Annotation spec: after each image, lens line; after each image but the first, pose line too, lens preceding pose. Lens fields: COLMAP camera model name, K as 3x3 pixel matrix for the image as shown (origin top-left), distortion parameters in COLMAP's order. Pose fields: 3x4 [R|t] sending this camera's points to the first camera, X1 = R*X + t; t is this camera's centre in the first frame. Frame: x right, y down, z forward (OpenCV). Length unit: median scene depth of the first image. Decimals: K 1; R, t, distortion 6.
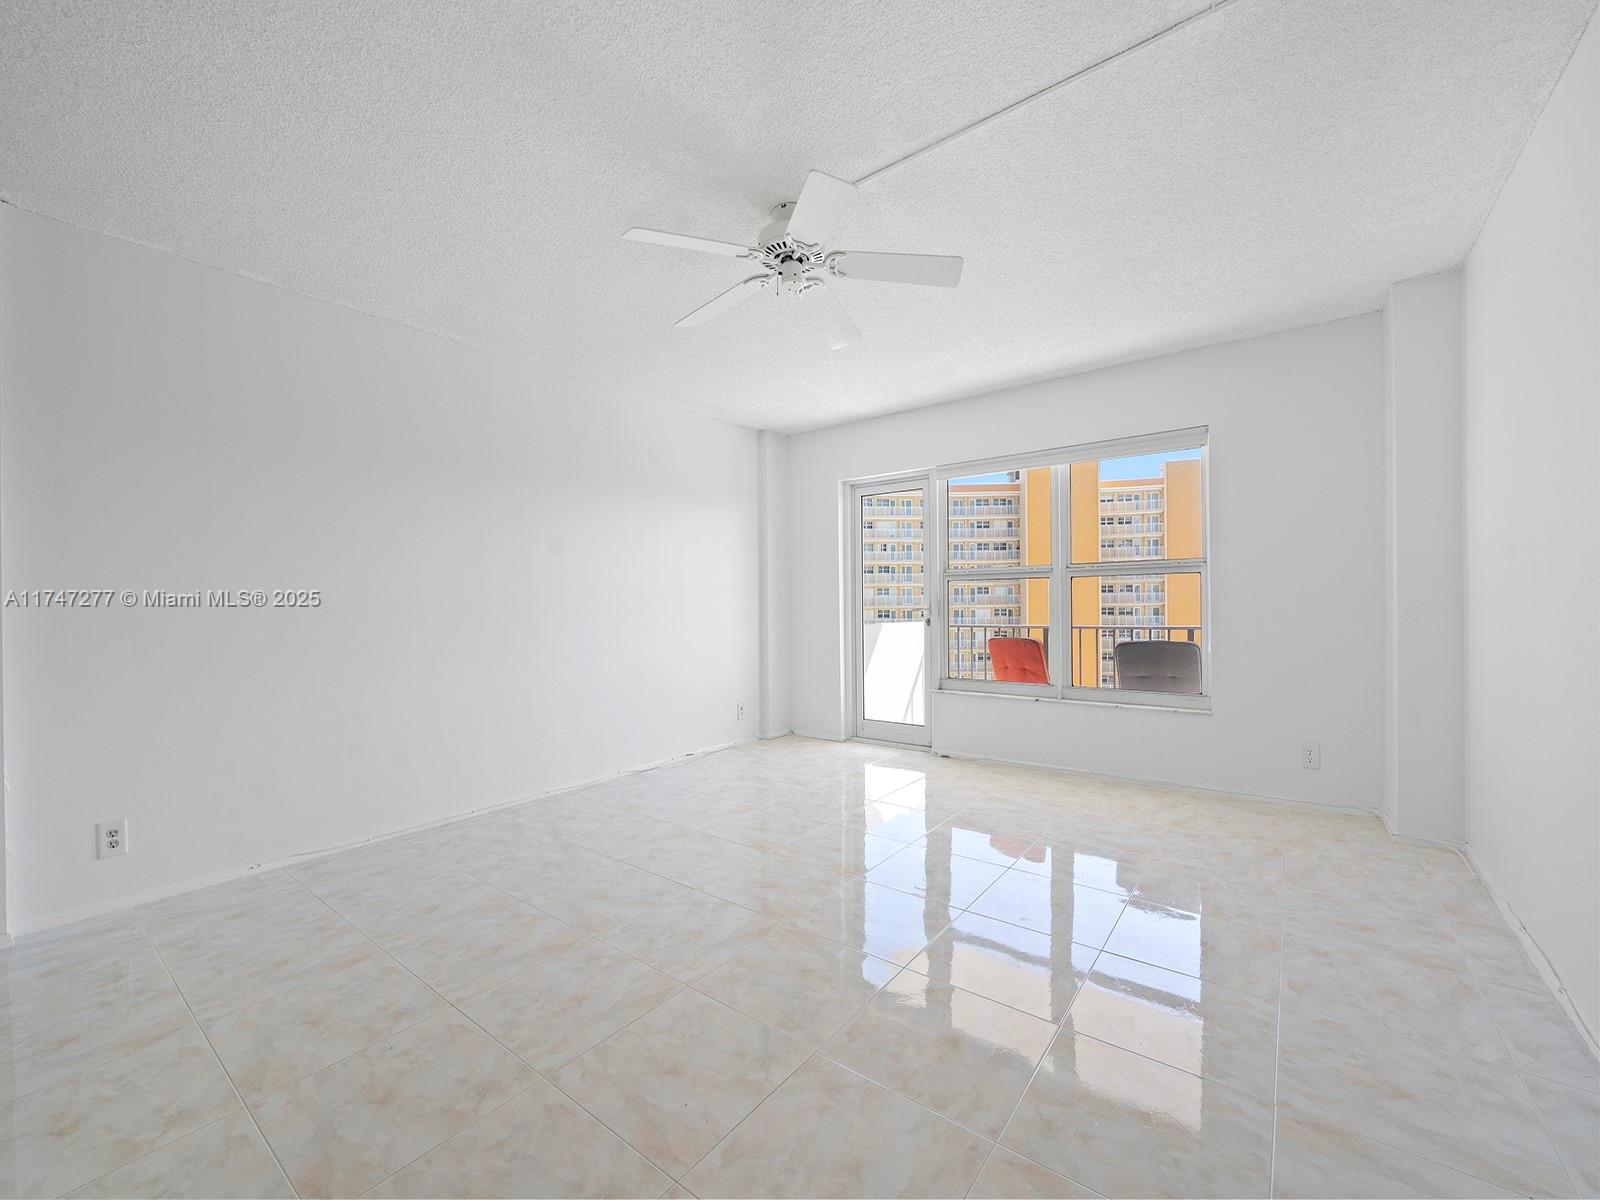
lens RADIAL K [[648.6, 0, 797.9], [0, 648.6, 603.6], [0, 0, 1]] dist [-0.006652, -0.002806]
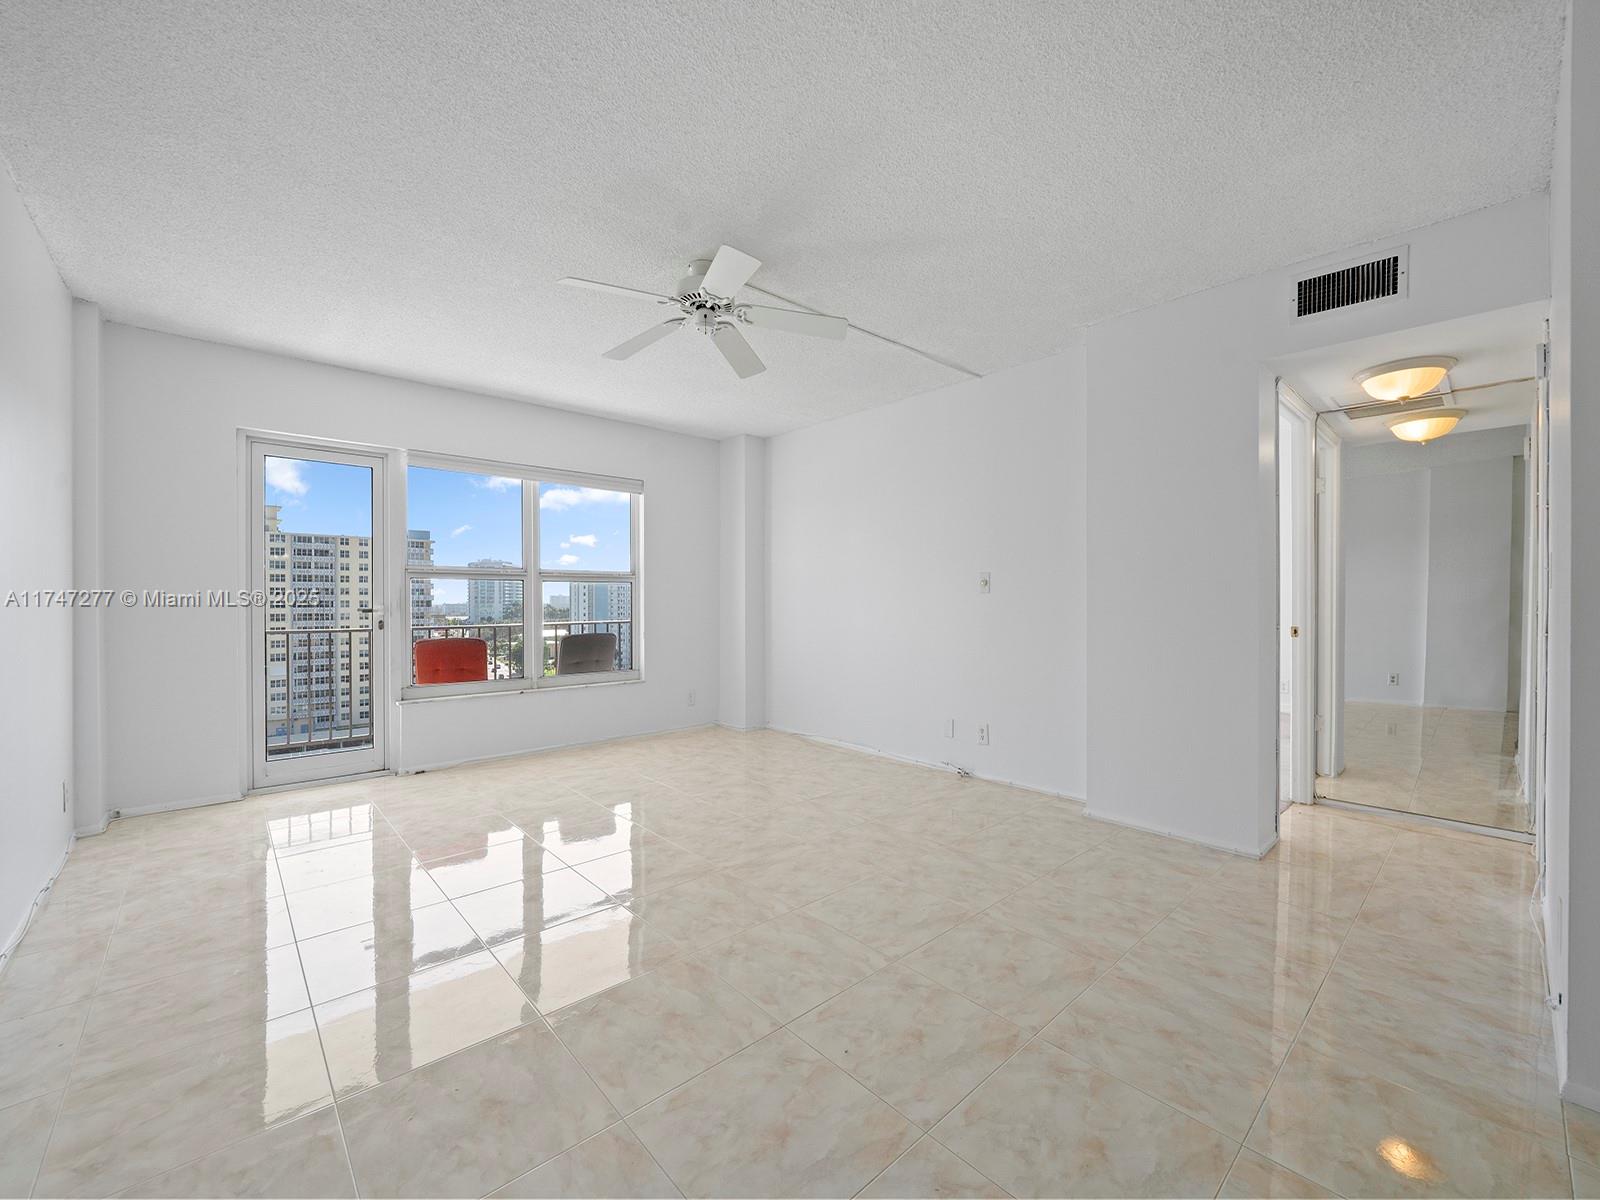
lens RADIAL K [[648.6, 0, 797.9], [0, 648.6, 603.6], [0, 0, 1]] dist [-0.006652, -0.002806]
pose [[0.180068, 0.007246, 0.983627, -0.598699], [-0.001111, 0.999974, -0.007163, 0.006090], [-0.983653, 0.000197, 0.180072, 0.332362]]
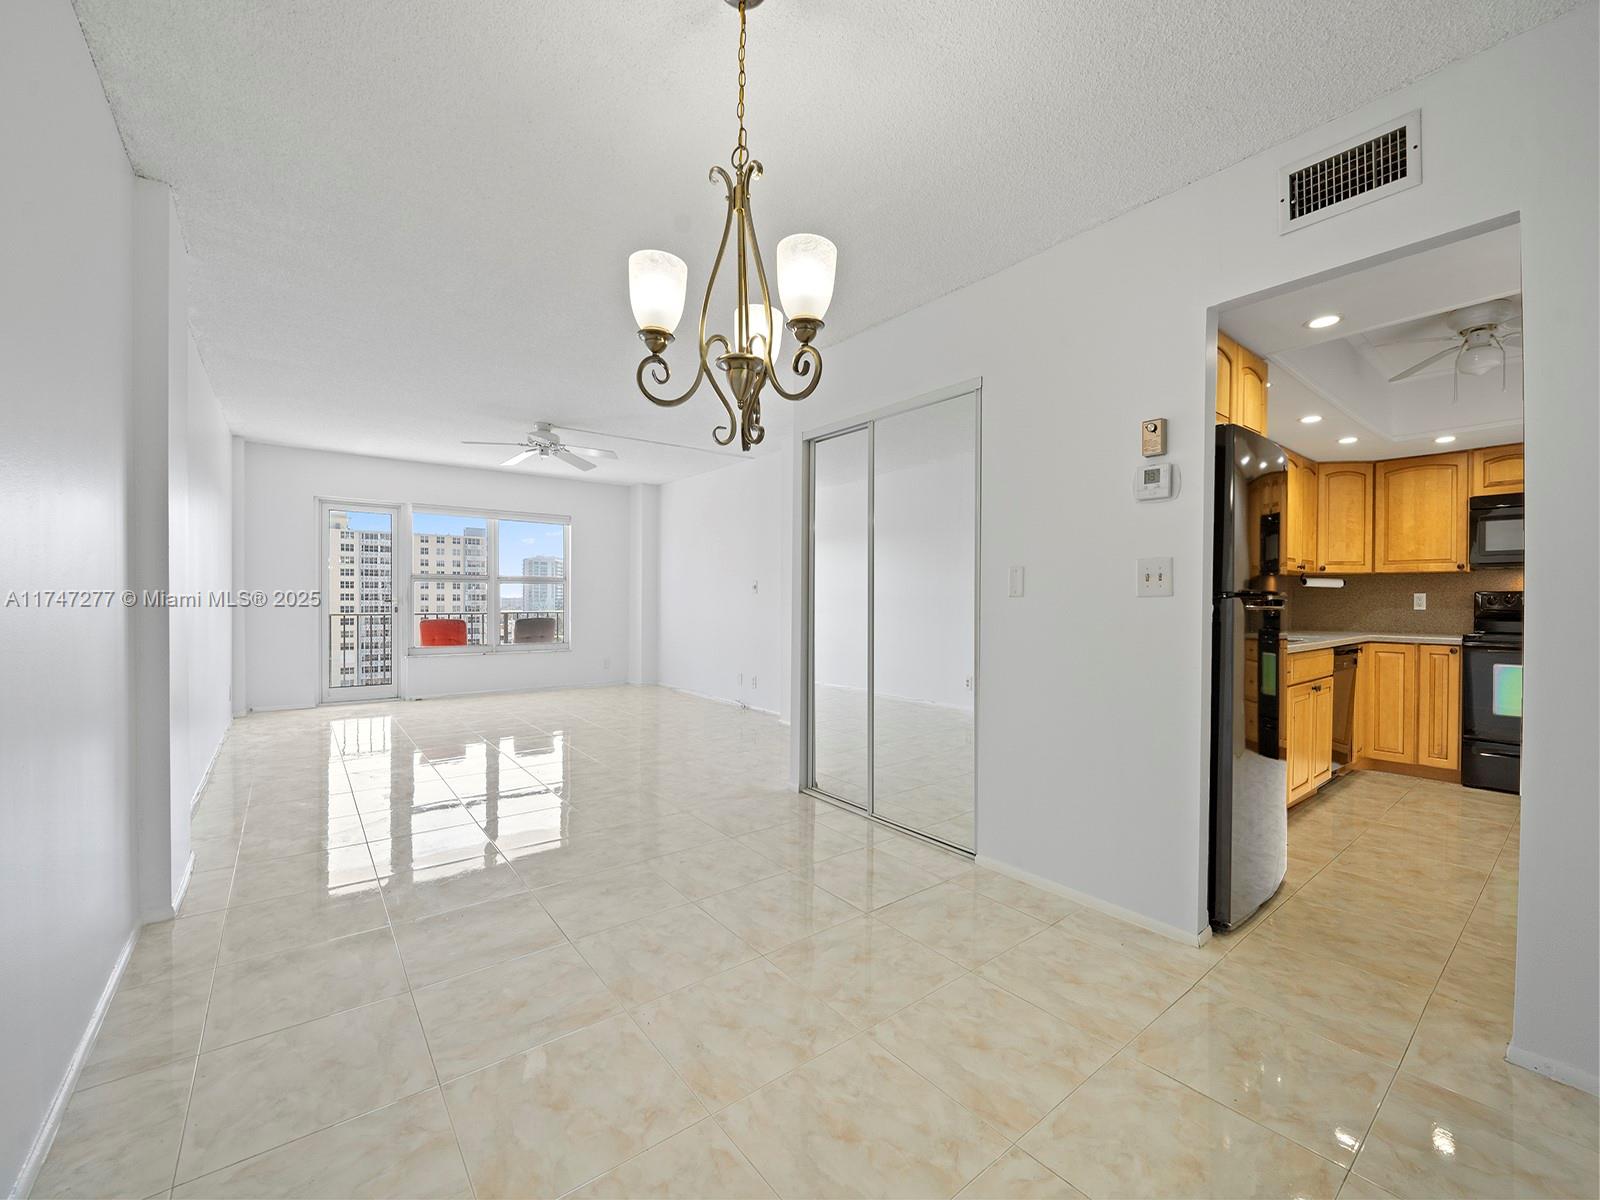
lens RADIAL K [[648.6, 0, 797.9], [0, 648.6, 603.6], [0, 0, 1]] dist [-0.006652, -0.002806]
pose [[0.248493, 0.003612, 0.968627, -1.053400], [-0.009437, 0.999955, -0.001308, 0.009785], [-0.968588, -0.008816, 0.248516, -0.225946]]
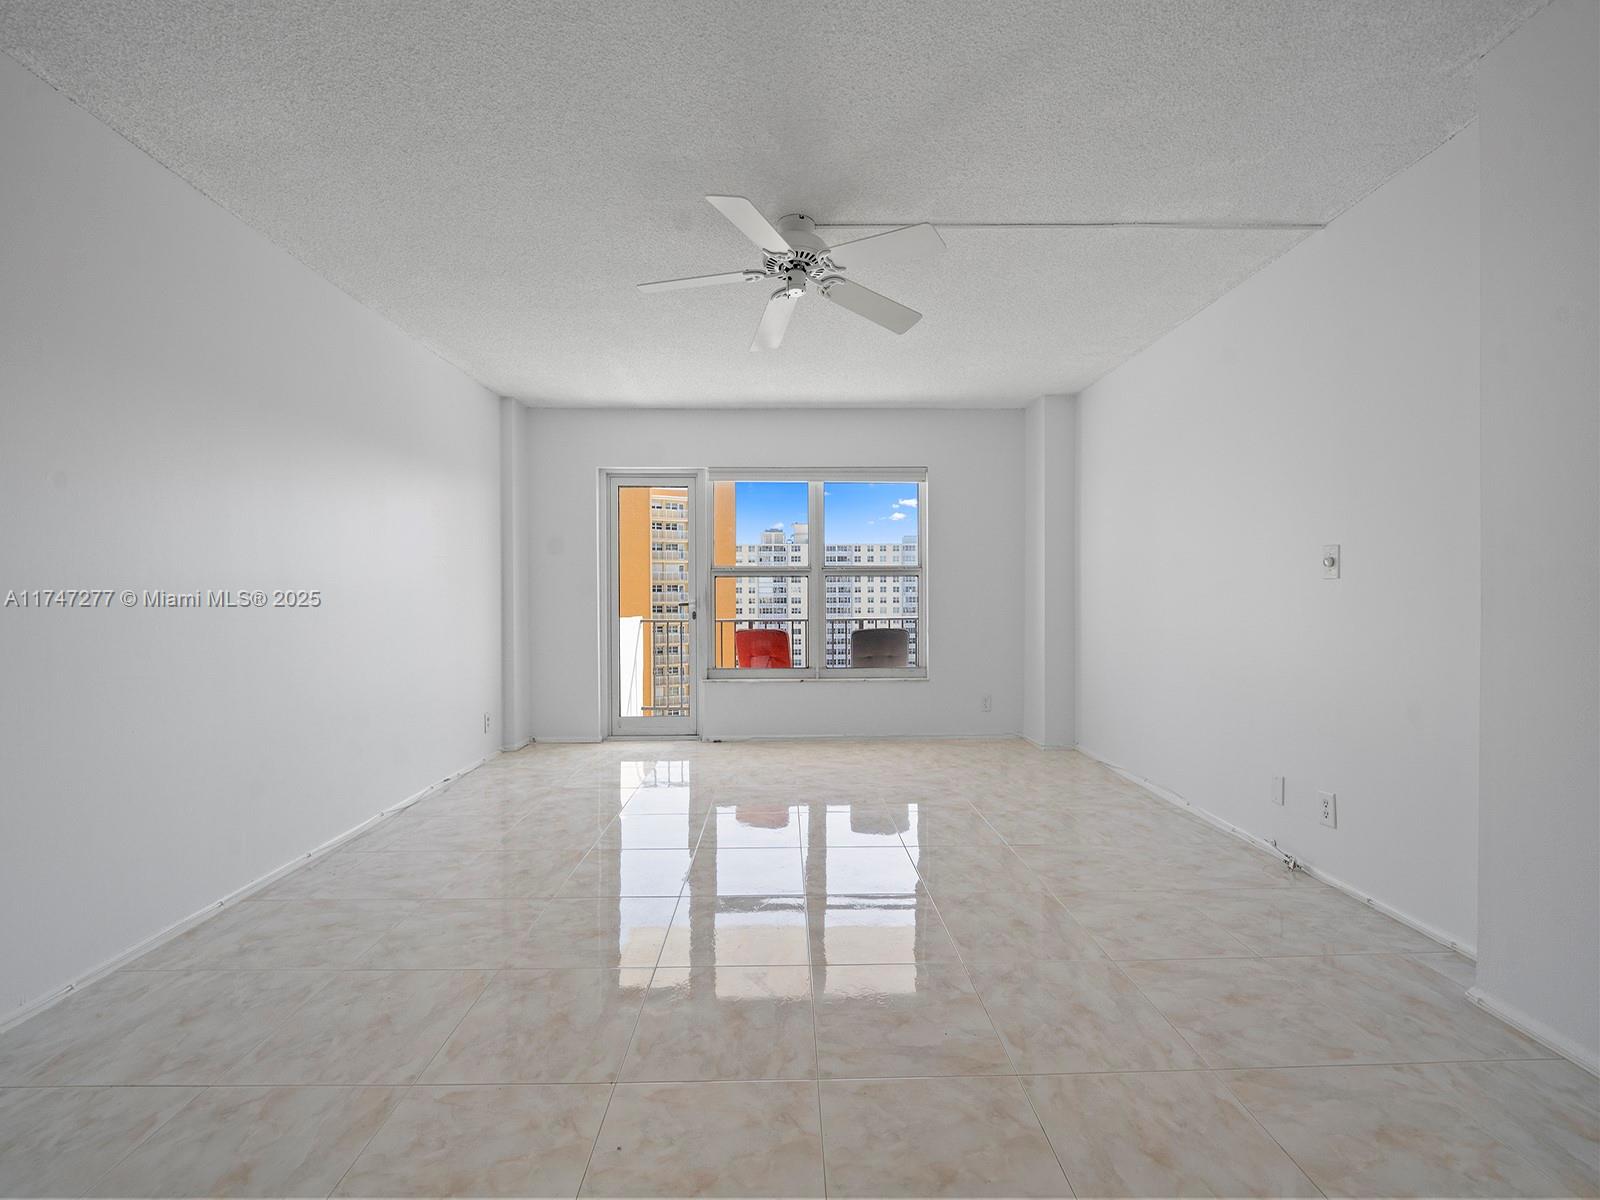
lens RADIAL K [[648.6, 0, 797.9], [0, 648.6, 603.6], [0, 0, 1]] dist [-0.006652, -0.002806]
pose [[0.778731, 0.003617, 0.627348, -0.355149], [-0.005485, 0.999984, 0.001044, 0.007771], [-0.627334, -0.004254, 0.778738, 0.092783]]
